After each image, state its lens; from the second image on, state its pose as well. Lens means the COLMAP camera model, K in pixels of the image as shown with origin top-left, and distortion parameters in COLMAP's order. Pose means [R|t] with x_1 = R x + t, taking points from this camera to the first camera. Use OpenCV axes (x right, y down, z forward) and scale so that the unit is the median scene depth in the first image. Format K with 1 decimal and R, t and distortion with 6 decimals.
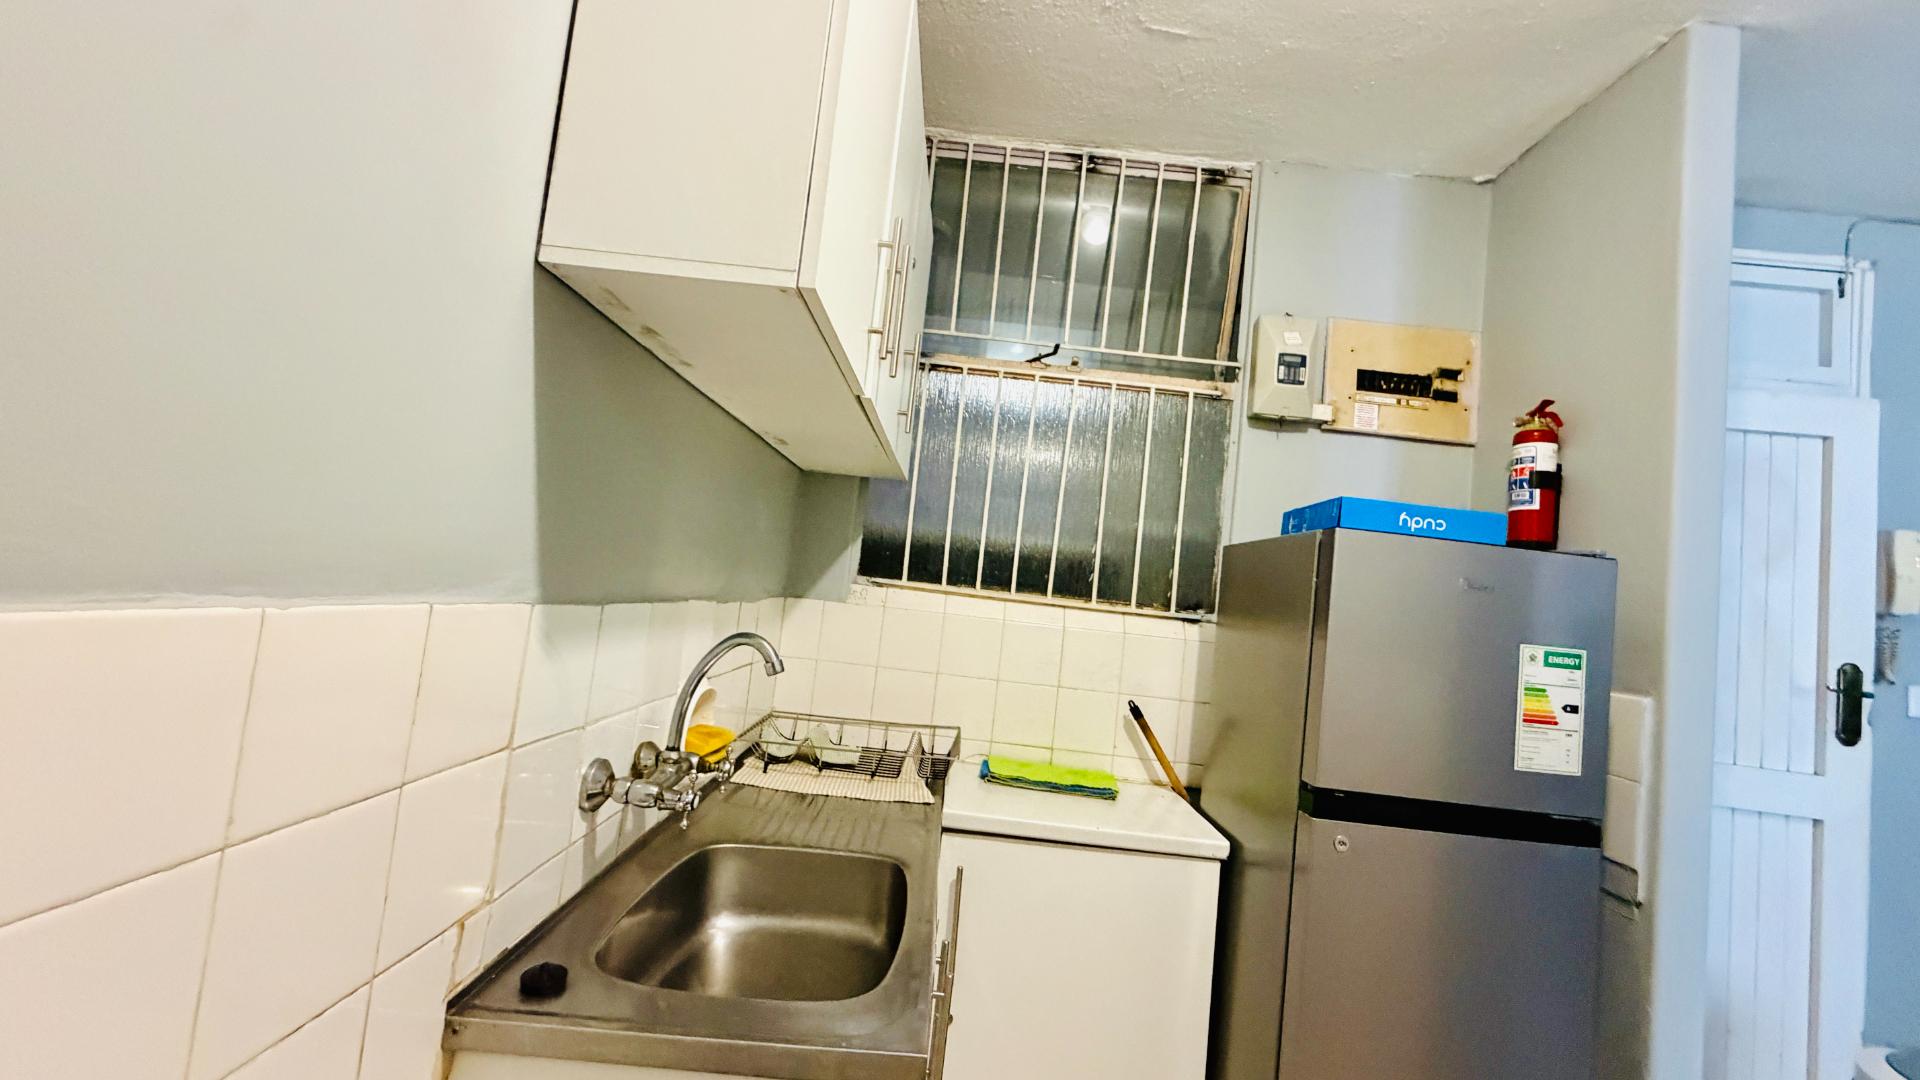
lens RADIAL K [[773.3, 0, 960.0], [0, 773.3, 540.0], [0, 0, 1]] dist [0.002418, -0.000008]
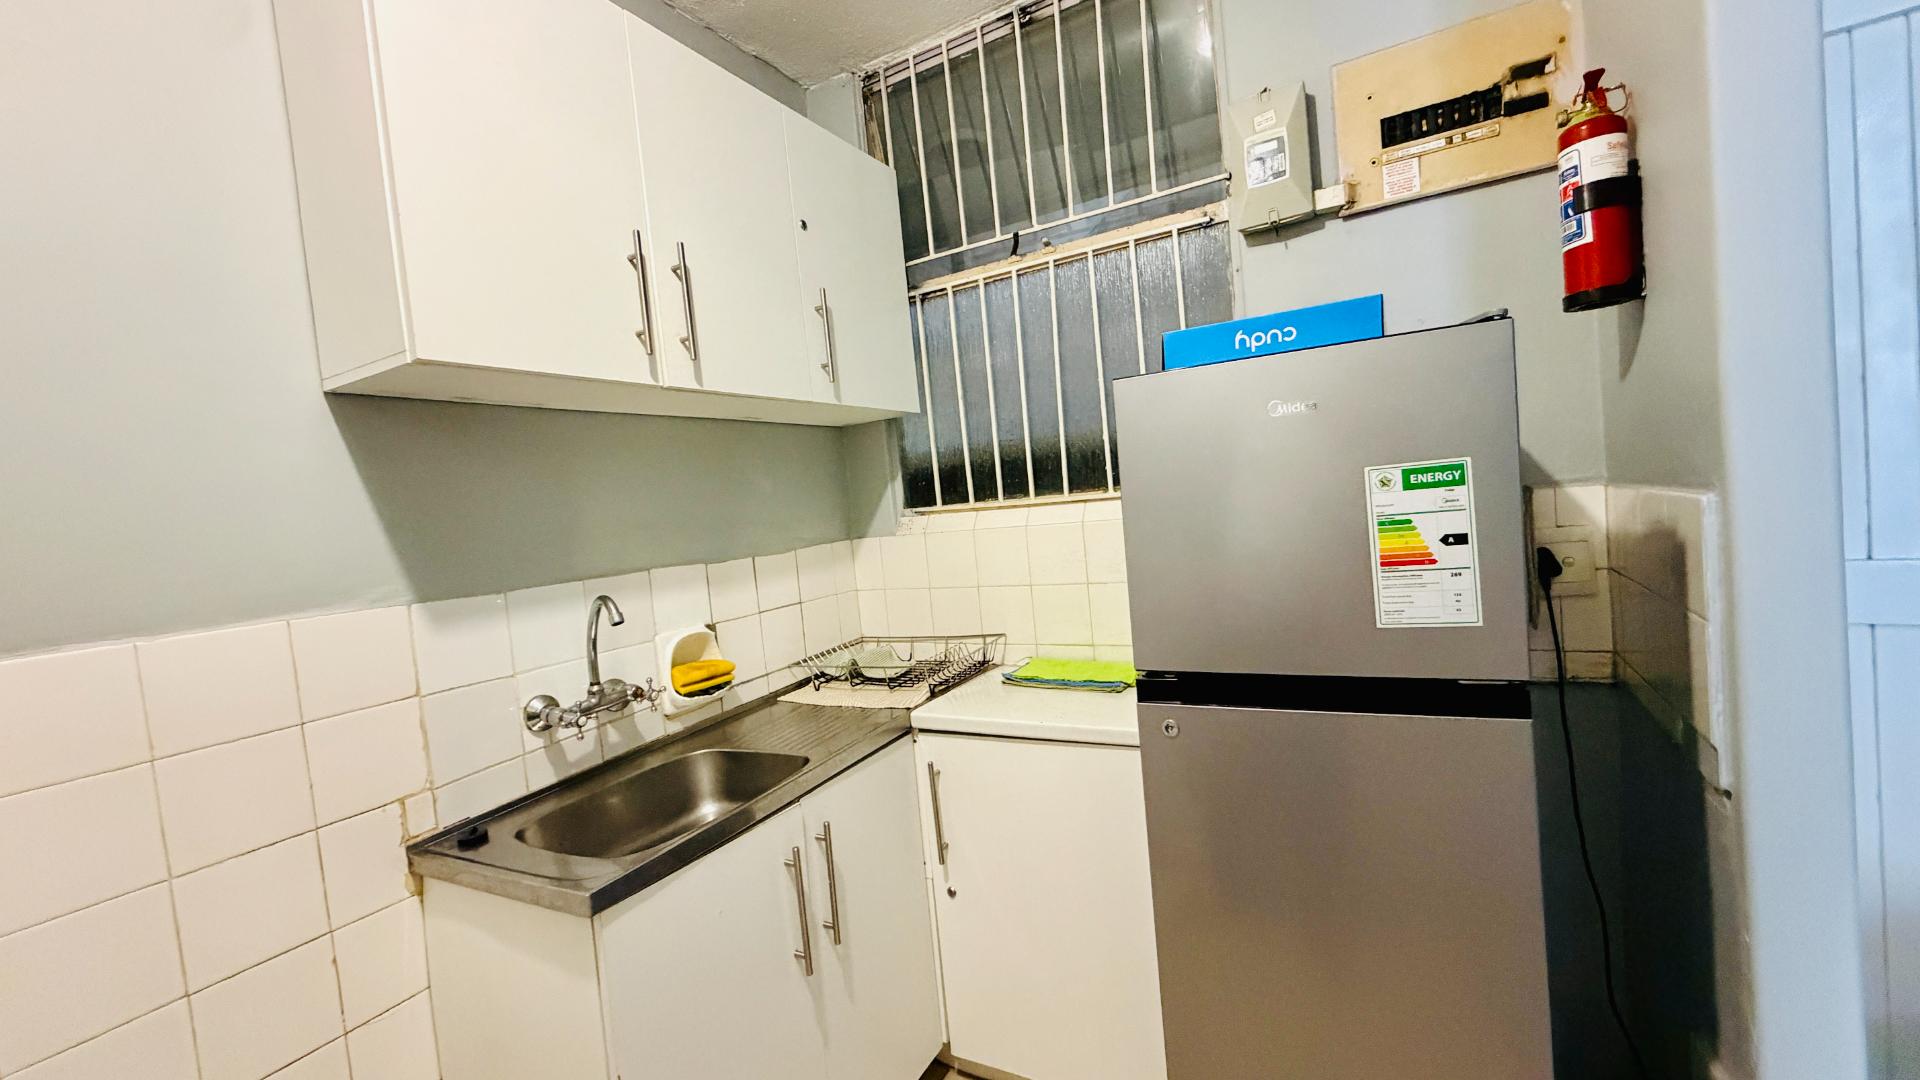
lens RADIAL K [[773.3, 0, 960.0], [0, 773.3, 540.0], [0, 0, 1]] dist [0.002418, -0.000008]
pose [[0.850514, -0.164478, -0.499573, 0.614287], [0.220429, 0.973871, 0.054641, 0.060469], [0.477533, -0.156593, 0.864547, 0.111249]]
